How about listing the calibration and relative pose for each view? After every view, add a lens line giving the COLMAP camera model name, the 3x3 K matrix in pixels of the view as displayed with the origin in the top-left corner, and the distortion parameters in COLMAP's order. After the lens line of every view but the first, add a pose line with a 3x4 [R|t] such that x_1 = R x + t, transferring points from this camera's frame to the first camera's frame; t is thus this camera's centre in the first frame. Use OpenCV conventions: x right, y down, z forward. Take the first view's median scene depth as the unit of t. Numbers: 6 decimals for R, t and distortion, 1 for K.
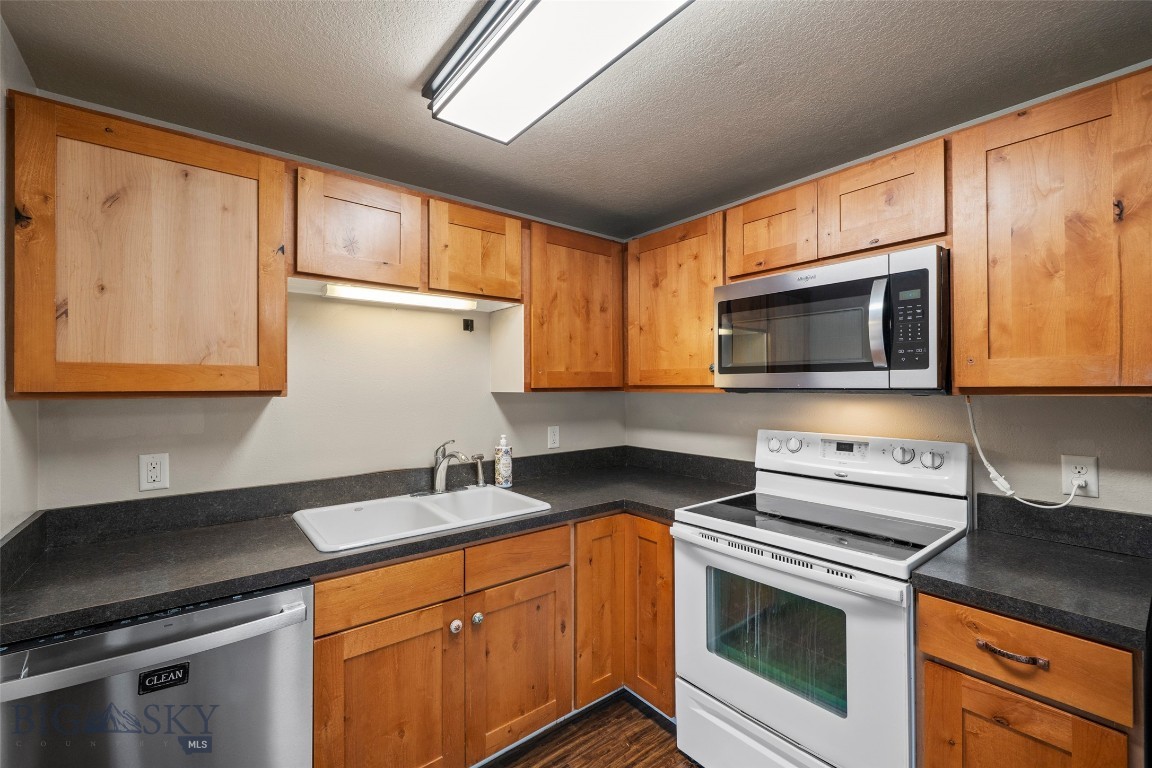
lens RADIAL K [[477.7, 0, 577.8], [0, 477.7, 384.6], [0, 0, 1]] dist [-0.003462, 0.001045]
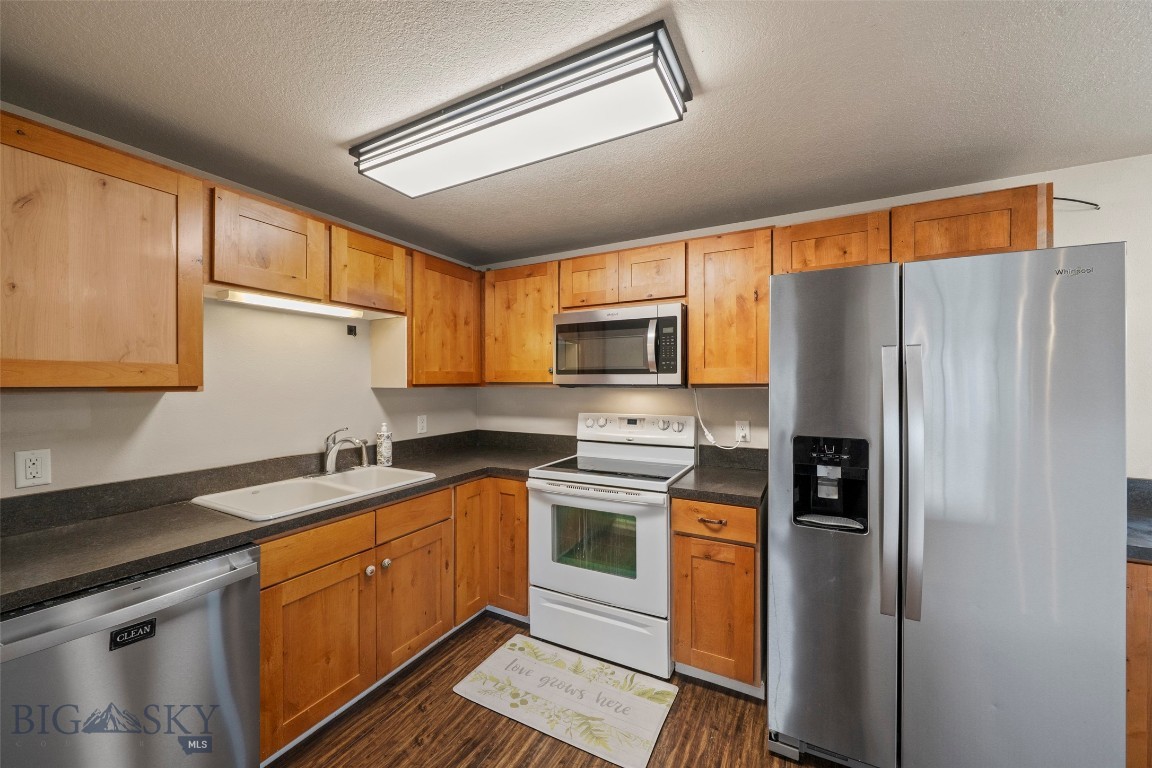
lens RADIAL K [[425.9, 0, 575.2], [0, 425.9, 384.8], [0, 0, 1]] dist [-0.001981, 0.000034]
pose [[0.918447, 0.000343, 0.395544, -0.202246], [-0.003543, 0.999967, 0.007360, -0.001122], [-0.395528, -0.008161, 0.918418, -0.258489]]
